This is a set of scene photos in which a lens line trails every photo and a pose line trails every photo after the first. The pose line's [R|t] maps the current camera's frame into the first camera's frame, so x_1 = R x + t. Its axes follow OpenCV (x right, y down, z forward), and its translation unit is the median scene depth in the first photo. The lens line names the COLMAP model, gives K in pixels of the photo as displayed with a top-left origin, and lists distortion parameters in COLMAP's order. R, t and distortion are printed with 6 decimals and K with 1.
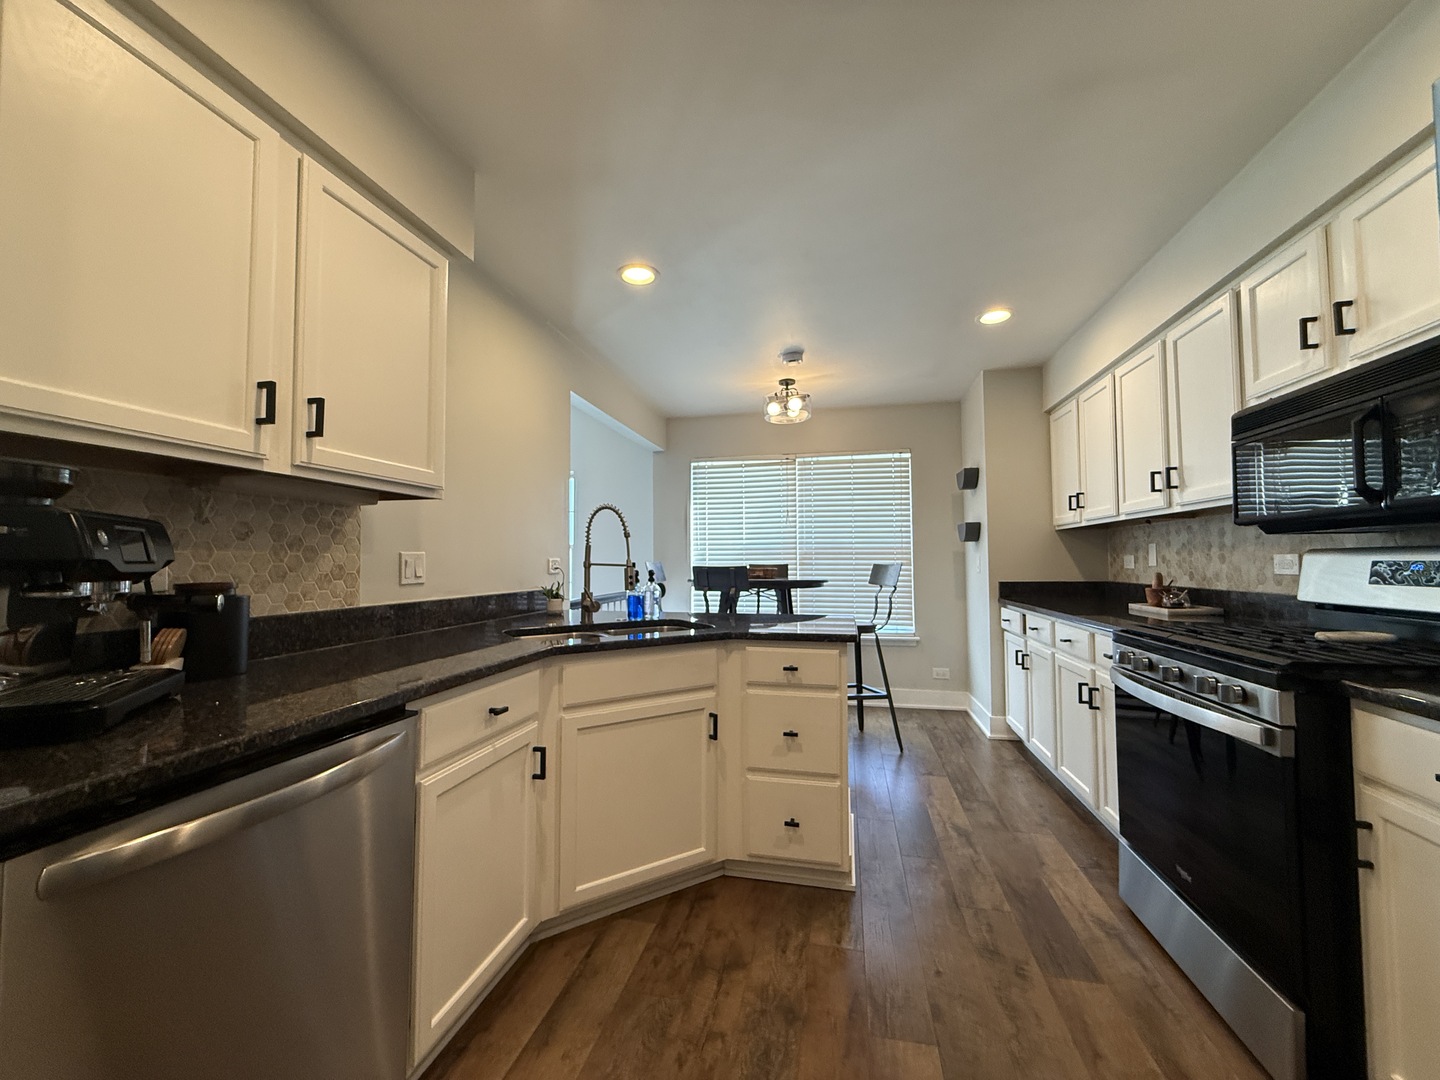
lens RADIAL K [[575.1, 0, 715.2], [0, 575.1, 539.7], [0, 0, 1]] dist [-0.001558, 0.000377]
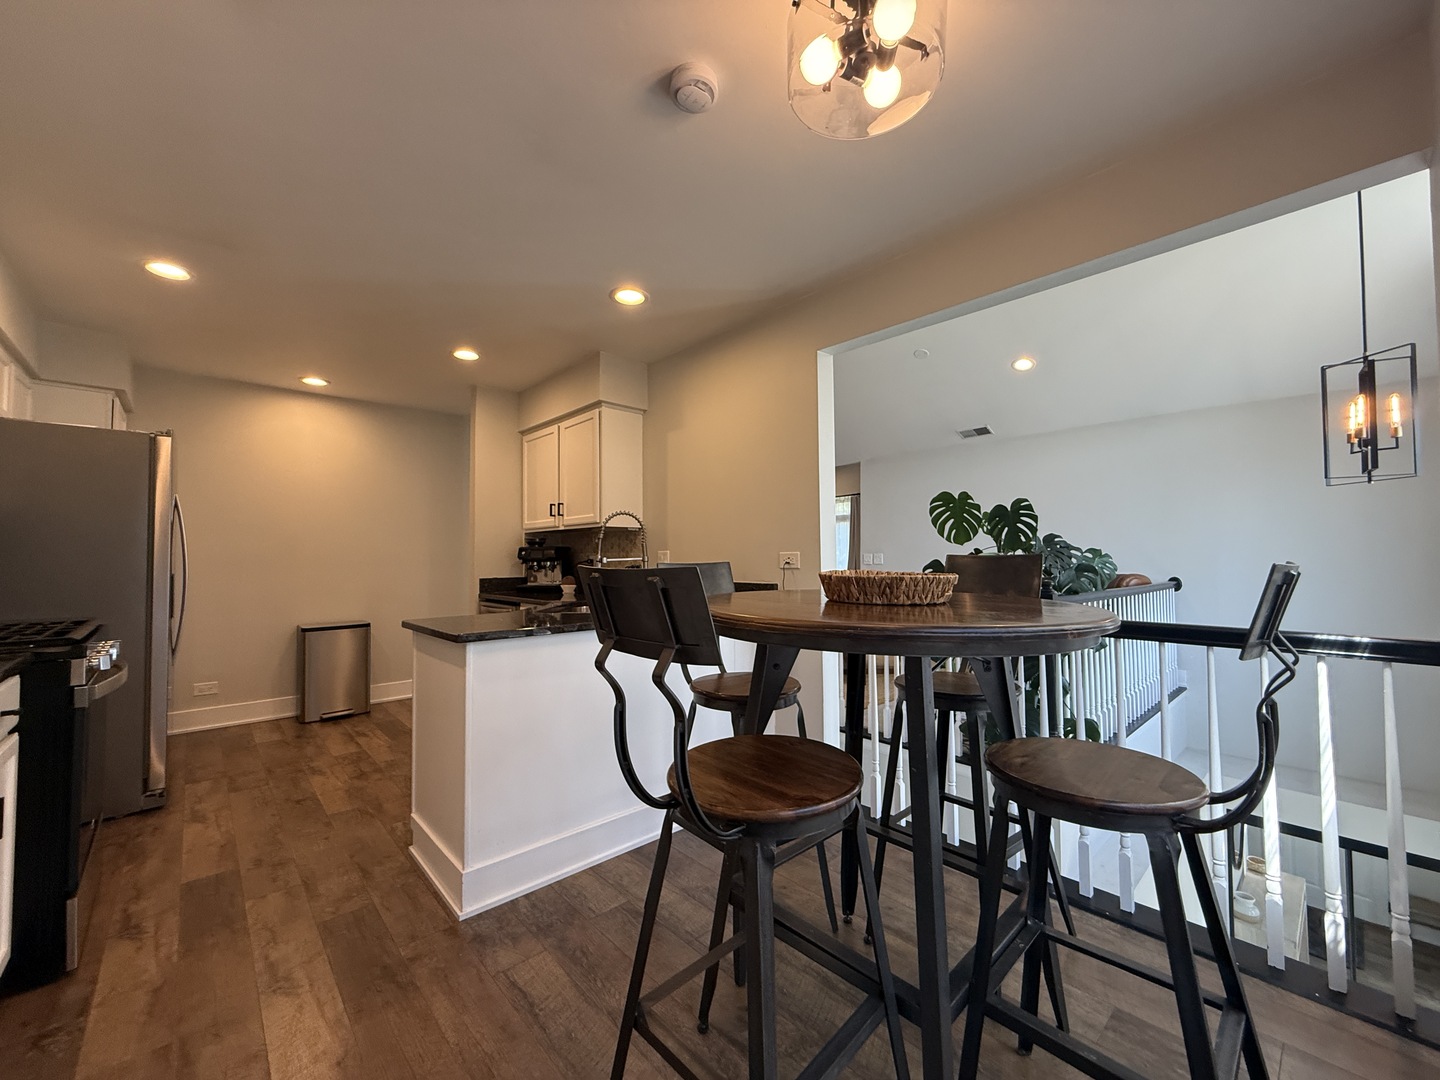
lens RADIAL K [[575.1, 0, 715.2], [0, 575.1, 539.7], [0, 0, 1]] dist [-0.001558, 0.000377]
pose [[-0.577095, -0.017925, -0.816480, 0.686318], [0.039579, 0.997970, -0.049885, 0.068706], [0.815717, -0.061104, -0.575214, 1.802761]]
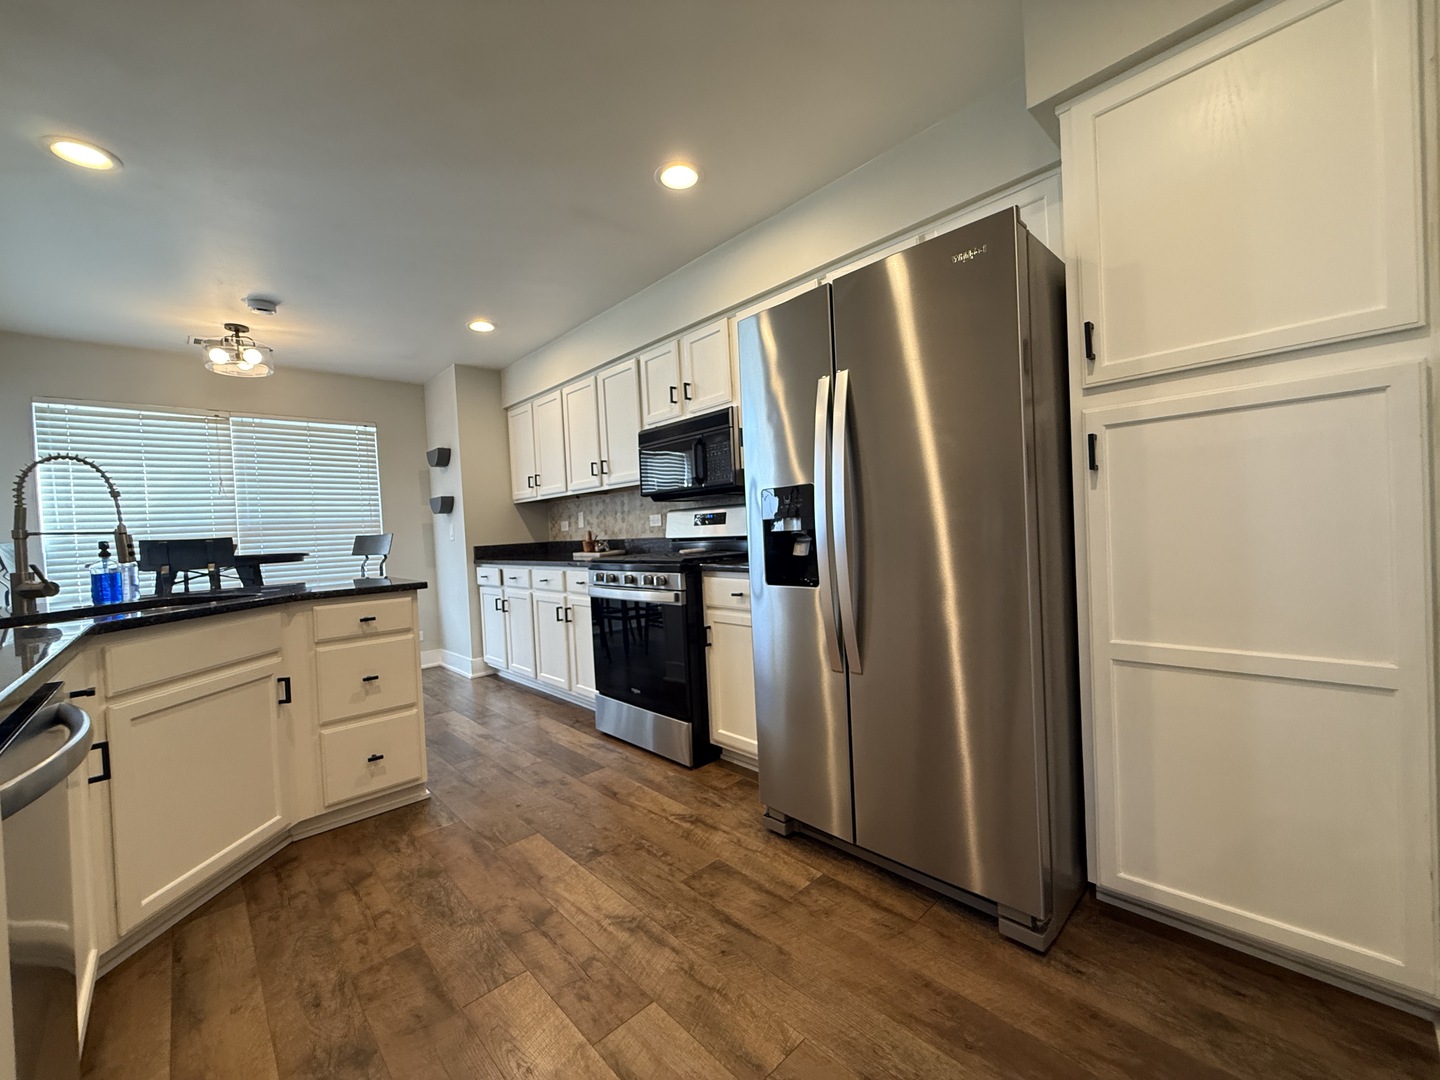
lens RADIAL K [[575.1, 0, 715.2], [0, 575.1, 539.7], [0, 0, 1]] dist [-0.001558, 0.000377]
pose [[0.563328, -0.038156, 0.825352, -0.321857], [0.013846, 0.999229, 0.036743, 0.034921], [-0.826117, -0.009271, 0.563422, -0.129468]]
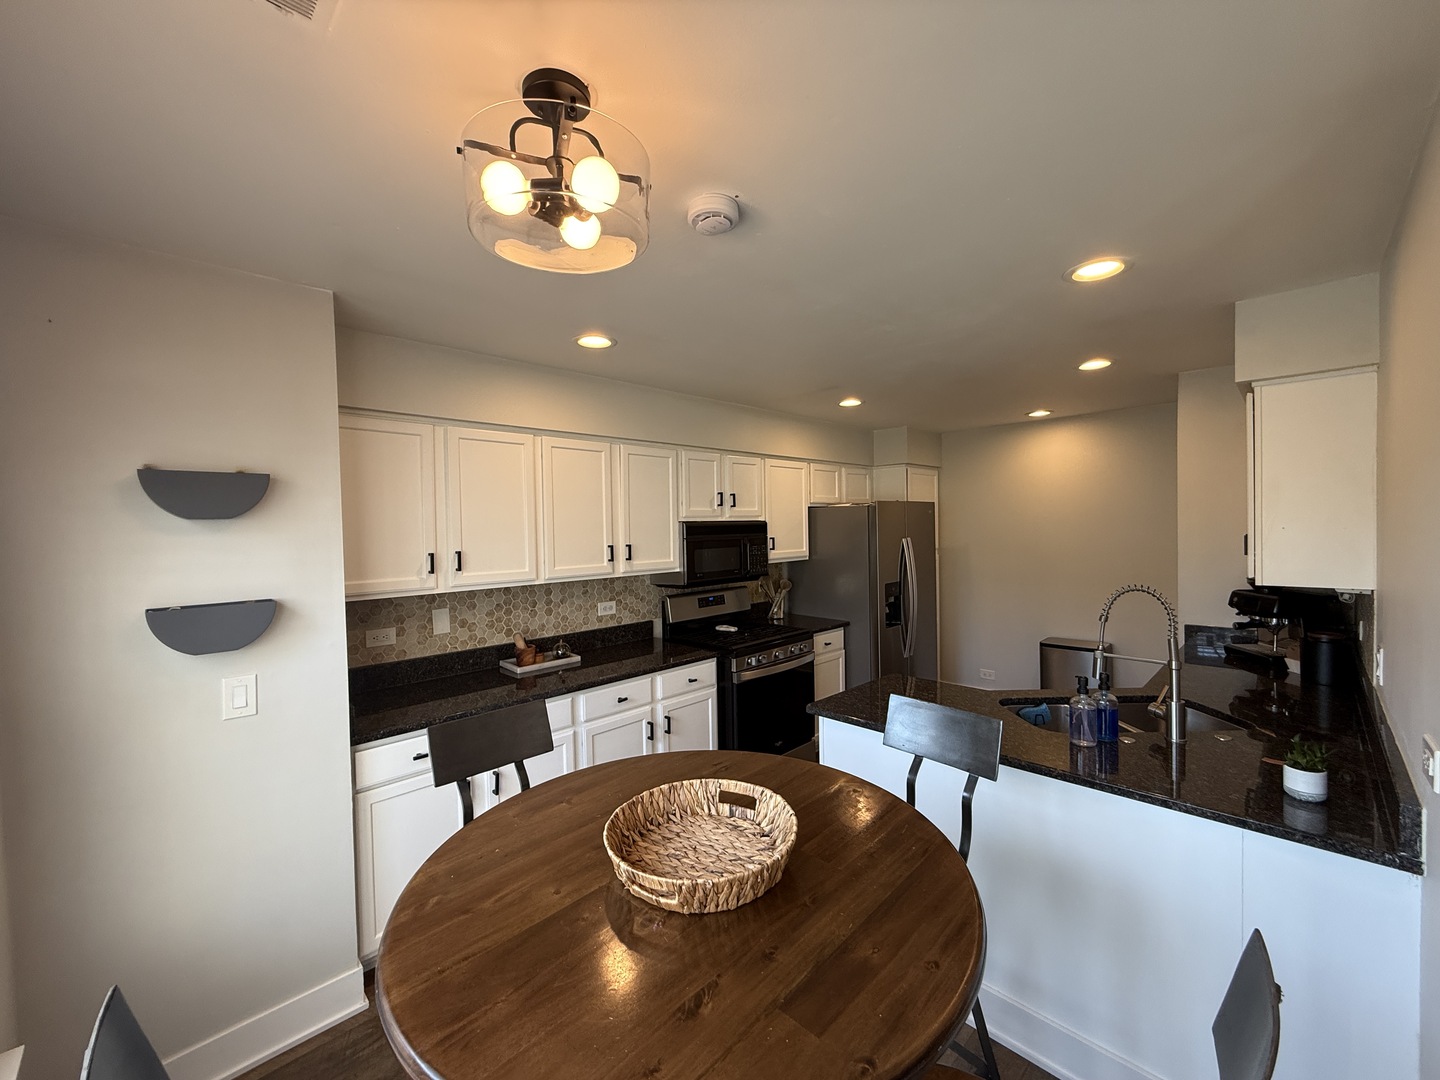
lens RADIAL K [[575.1, 0, 715.2], [0, 575.1, 539.7], [0, 0, 1]] dist [-0.001558, 0.000377]
pose [[-0.841421, 0.009962, 0.540289, -0.112045], [0.003622, 0.999912, -0.012796, -0.113789], [-0.540369, -0.008810, -0.841382, 1.960932]]
